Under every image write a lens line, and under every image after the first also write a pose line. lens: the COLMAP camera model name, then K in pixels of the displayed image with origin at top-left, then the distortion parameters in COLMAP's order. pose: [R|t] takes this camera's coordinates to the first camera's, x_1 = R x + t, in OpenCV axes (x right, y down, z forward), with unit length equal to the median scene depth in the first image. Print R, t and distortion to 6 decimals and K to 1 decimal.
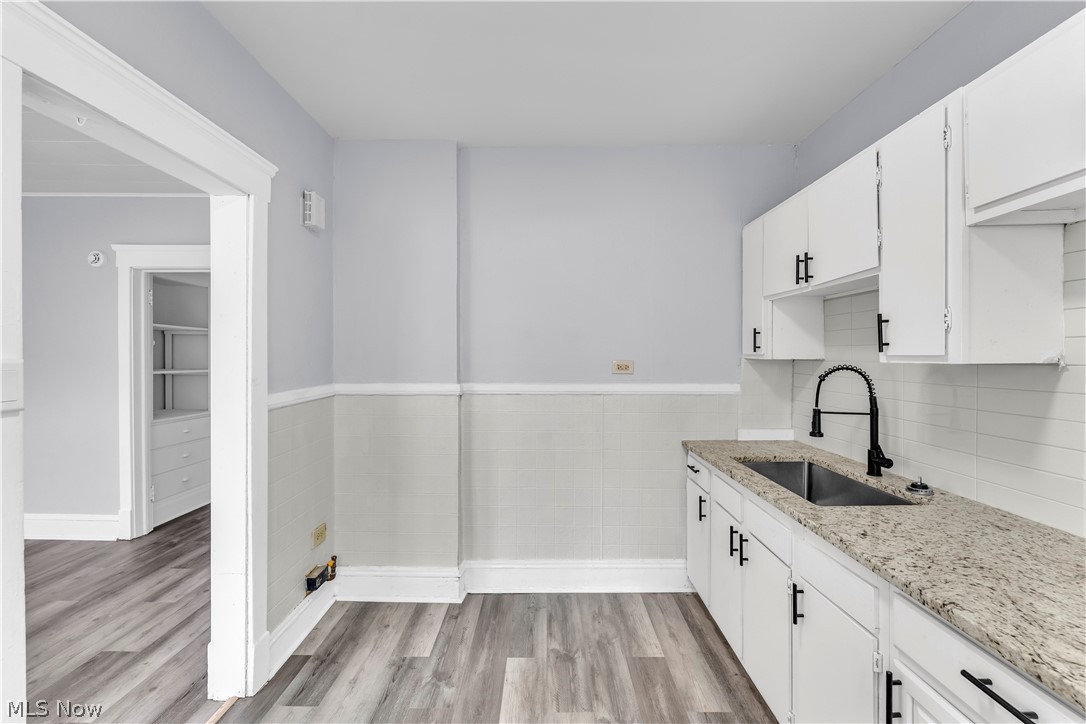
lens RADIAL K [[454.1, 0, 541.9], [0, 454.1, 359.5], [0, 0, 1]] dist [-0.010676, 0.000078]
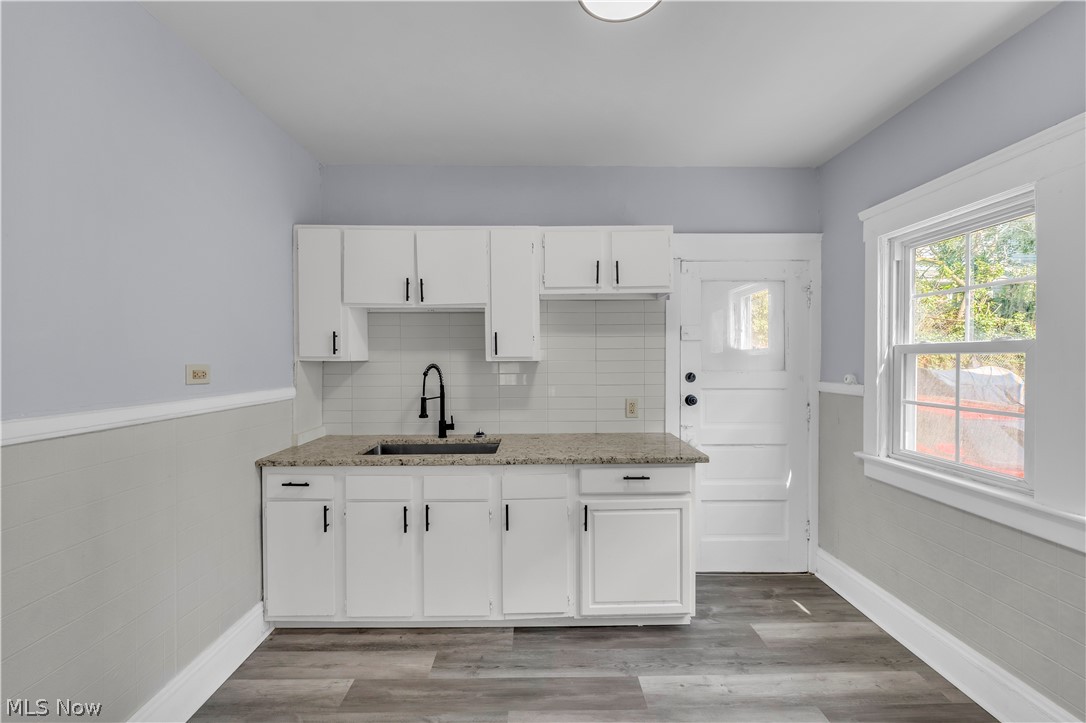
lens RADIAL K [[439.3, 0, 547.4], [0, 439.3, 359.6], [0, 0, 1]] dist [0.002085, 0.000193]
pose [[-0.033857, -0.003860, 0.999419, -0.723483], [0.012323, 0.999915, 0.004280, -0.003223], [-0.999351, 0.012461, -0.033807, 0.692539]]
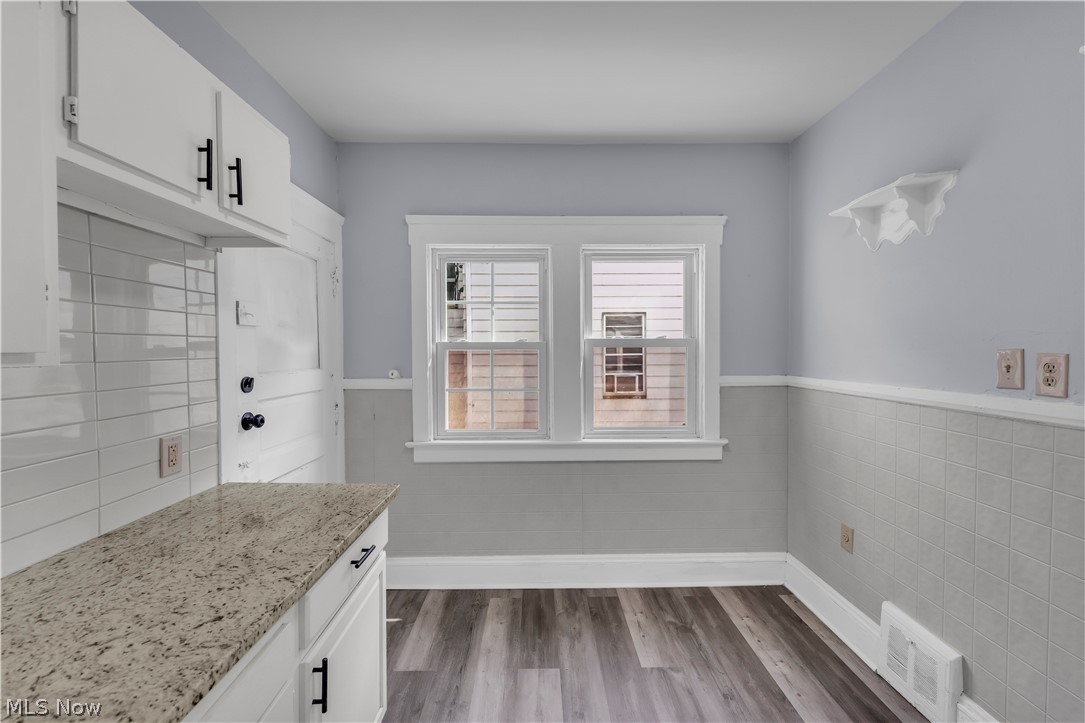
lens RADIAL K [[439.6, 0, 542.5], [0, 439.6, 361.5], [0, 0, 1]] dist [0.000487, -0.000103]
pose [[-0.999782, 0.000178, -0.020890, 0.163693], [-0.000520, 0.999441, 0.033425, -0.012050], [0.020884, 0.033429, -0.999223, 1.111595]]
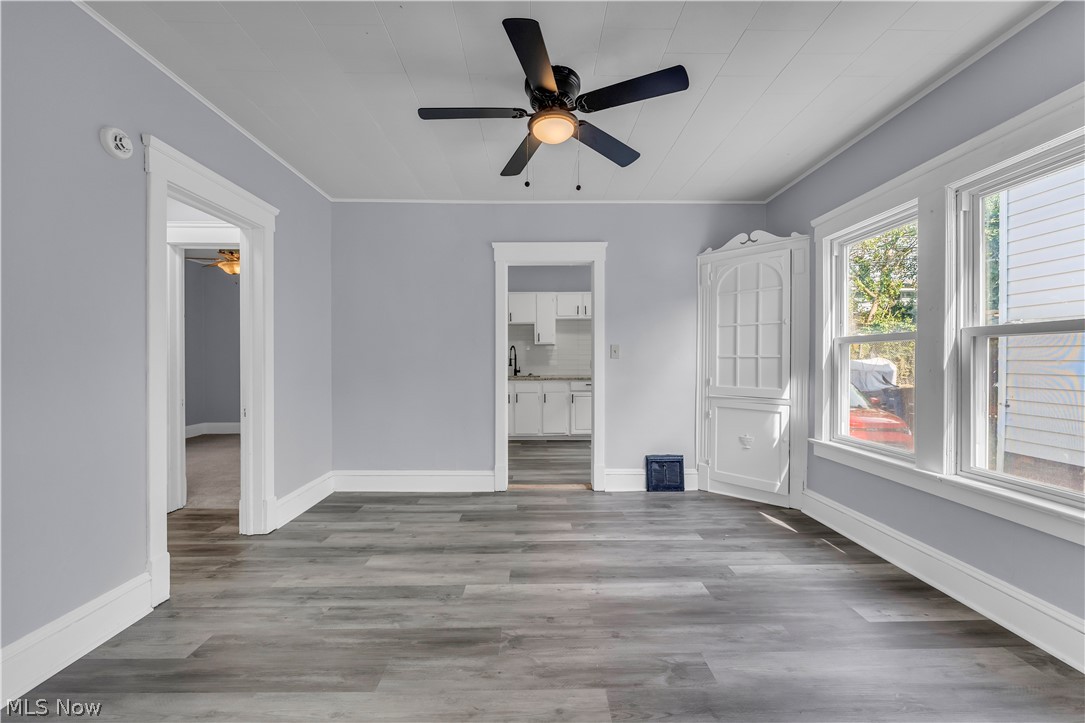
lens RADIAL K [[439.6, 0, 542.5], [0, 439.6, 361.5], [0, 0, 1]] dist [0.000487, -0.000103]
pose [[-0.024224, -0.010748, 0.999649, -2.846087], [0.010712, 0.999882, 0.011010, 0.103794], [-0.999649, 0.010975, -0.024106, 0.858383]]
